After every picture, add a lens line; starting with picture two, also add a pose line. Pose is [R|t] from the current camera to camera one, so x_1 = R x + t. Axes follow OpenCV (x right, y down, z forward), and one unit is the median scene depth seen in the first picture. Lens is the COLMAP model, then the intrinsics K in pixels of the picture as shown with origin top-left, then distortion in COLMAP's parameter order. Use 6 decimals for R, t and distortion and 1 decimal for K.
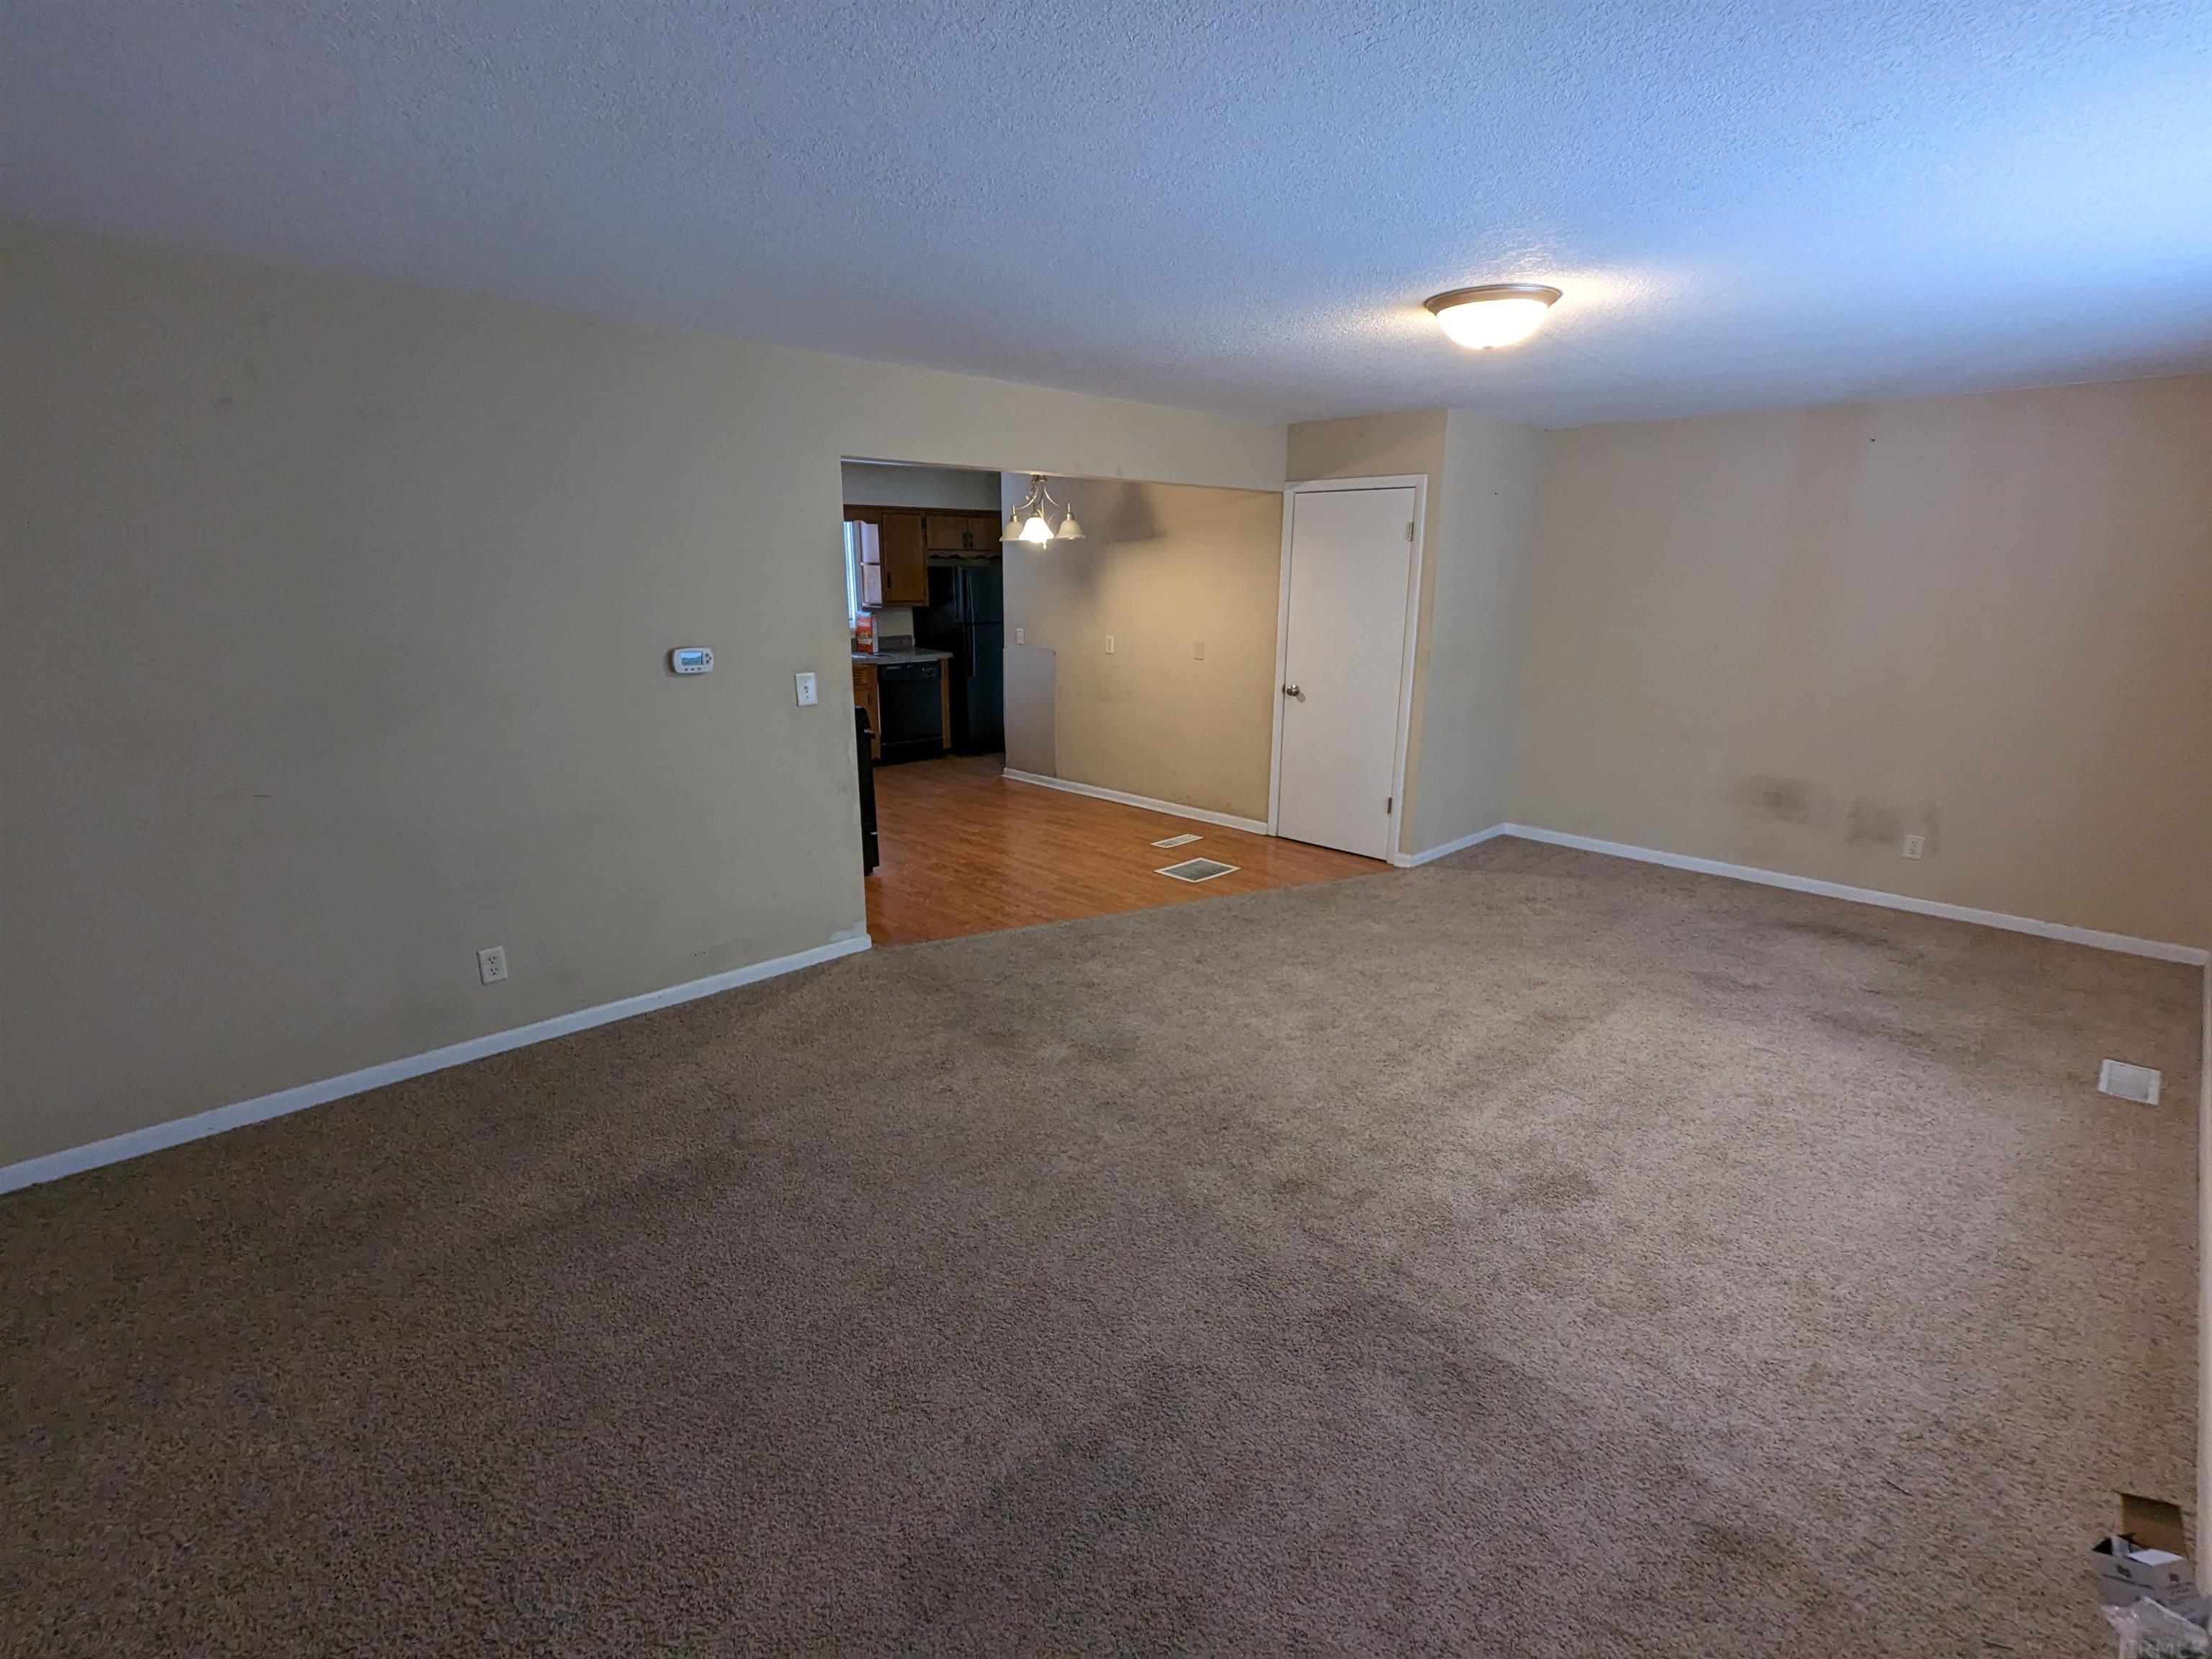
lens RADIAL K [[1042.4, 0, 1104.6], [0, 1042.4, 828.7], [0, 0, 1]] dist [0.002976, 0.000827]
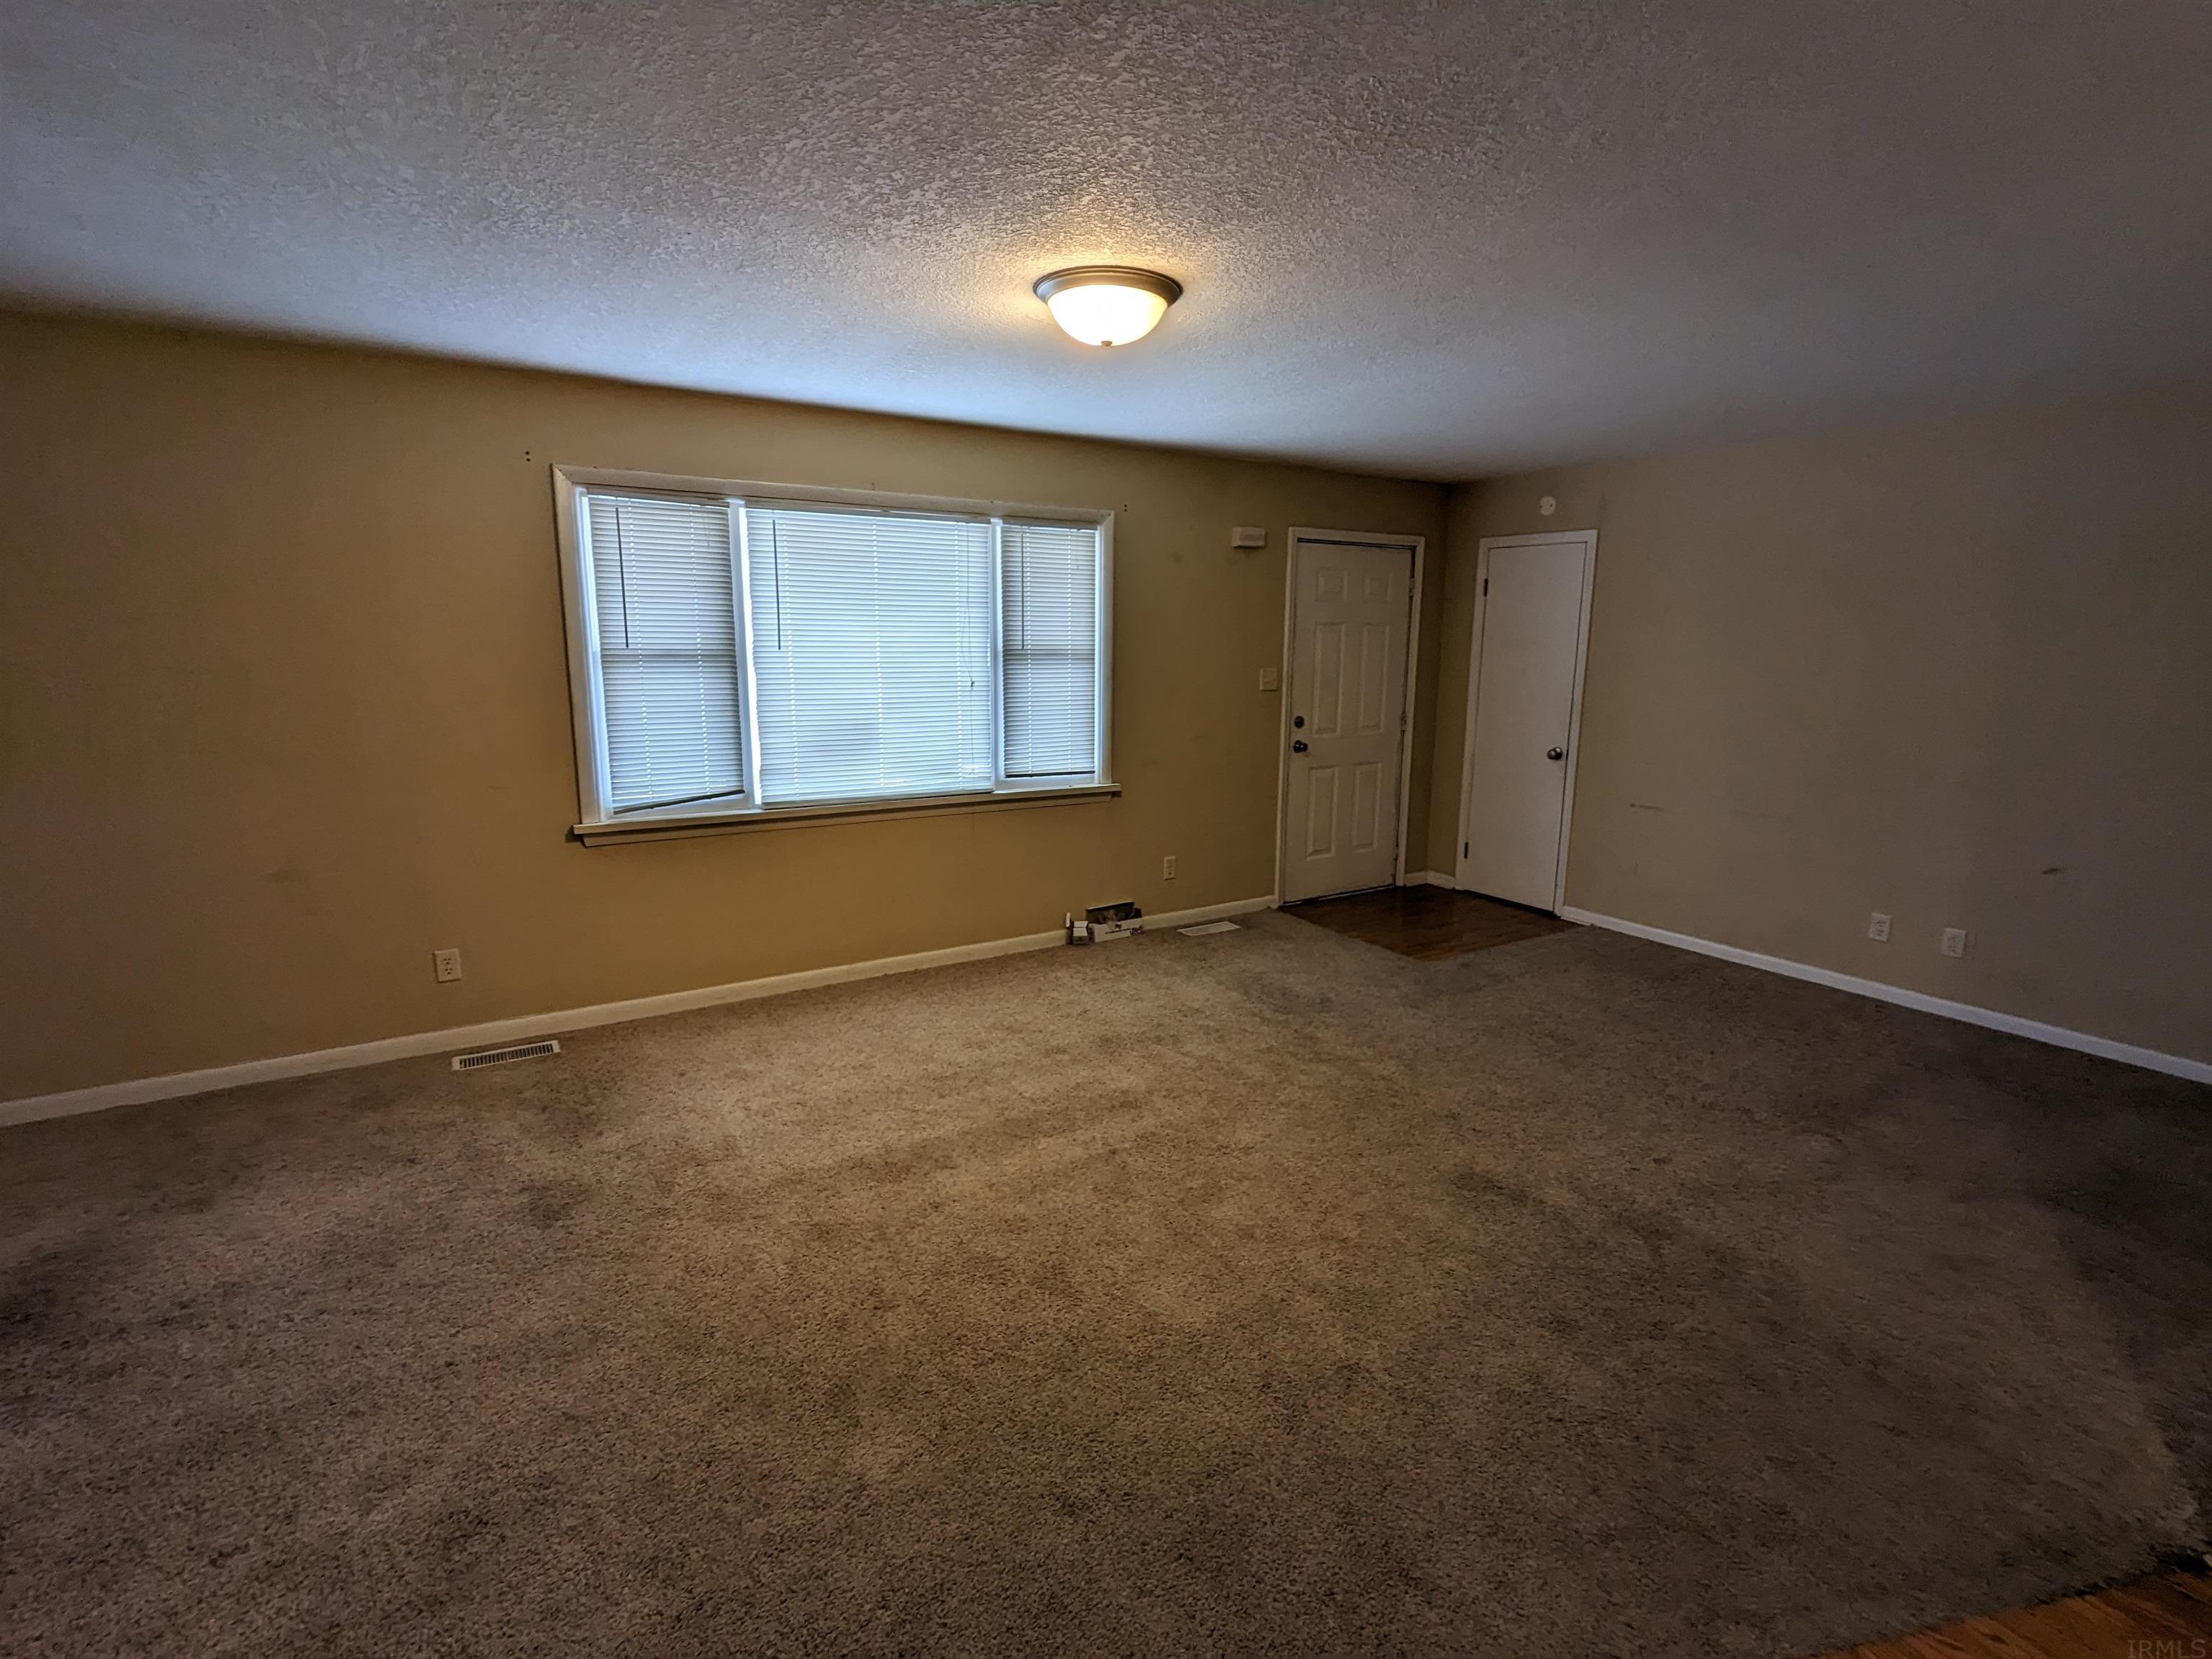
lens RADIAL K [[1042.4, 0, 1106.1], [0, 1042.4, 828.3], [0, 0, 1]] dist [0.002976, 0.000827]
pose [[-0.977484, -0.055173, 0.203670, 0.135636], [0.036386, 0.906681, 0.420244, -0.364216], [-0.207849, 0.418192, -0.884259, 1.537008]]
